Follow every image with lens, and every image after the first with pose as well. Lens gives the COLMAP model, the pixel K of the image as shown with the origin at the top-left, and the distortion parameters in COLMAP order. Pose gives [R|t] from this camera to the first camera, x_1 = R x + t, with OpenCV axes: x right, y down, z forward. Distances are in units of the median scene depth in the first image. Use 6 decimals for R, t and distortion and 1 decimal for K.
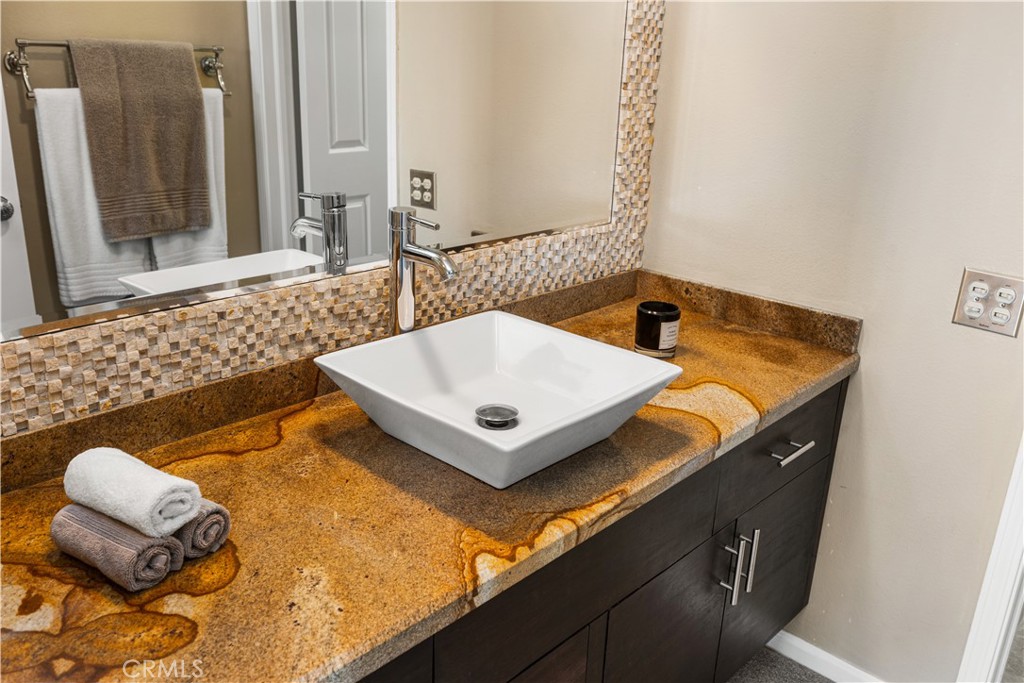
lens RADIAL K [[804.0, 0, 504.9], [0, 804.0, 341.7], [0, 0, 1]] dist [0.002080, -0.006145]
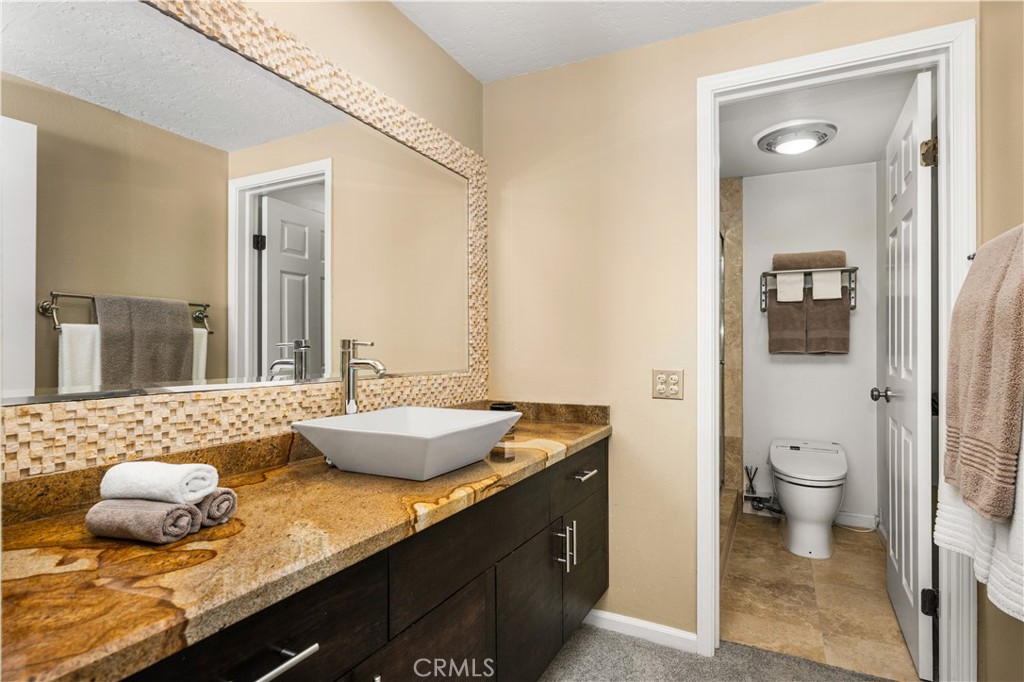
lens RADIAL K [[483.4, 0, 536.5], [0, 483.4, 355.1], [0, 0, 1]] dist [0.000384, -0.000328]
pose [[0.955205, -0.038585, 0.293419, -0.054227], [0.127208, 0.948730, -0.289359, 0.220570], [-0.267210, 0.313722, 0.911140, -0.012972]]
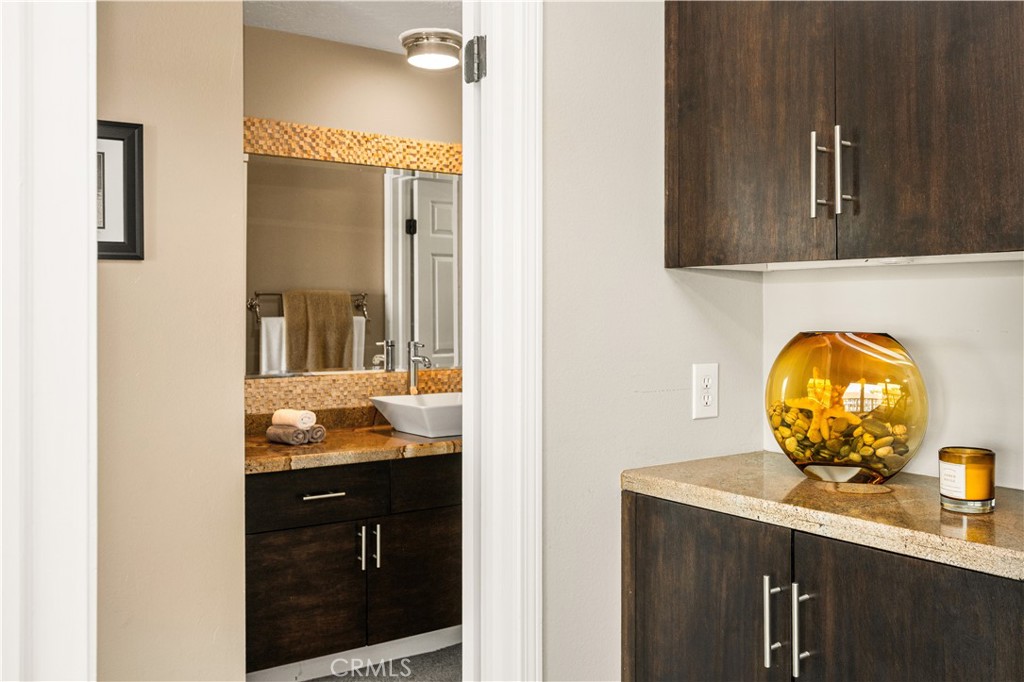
lens RADIAL K [[804.0, 0, 504.9], [0, 804.0, 341.2], [0, 0, 1]] dist [0.002080, -0.006145]
pose [[0.981446, -0.031354, -0.189157, 0.608960], [-0.027084, 0.953977, -0.298656, 0.554449], [0.189816, 0.298238, 0.935427, -1.196819]]
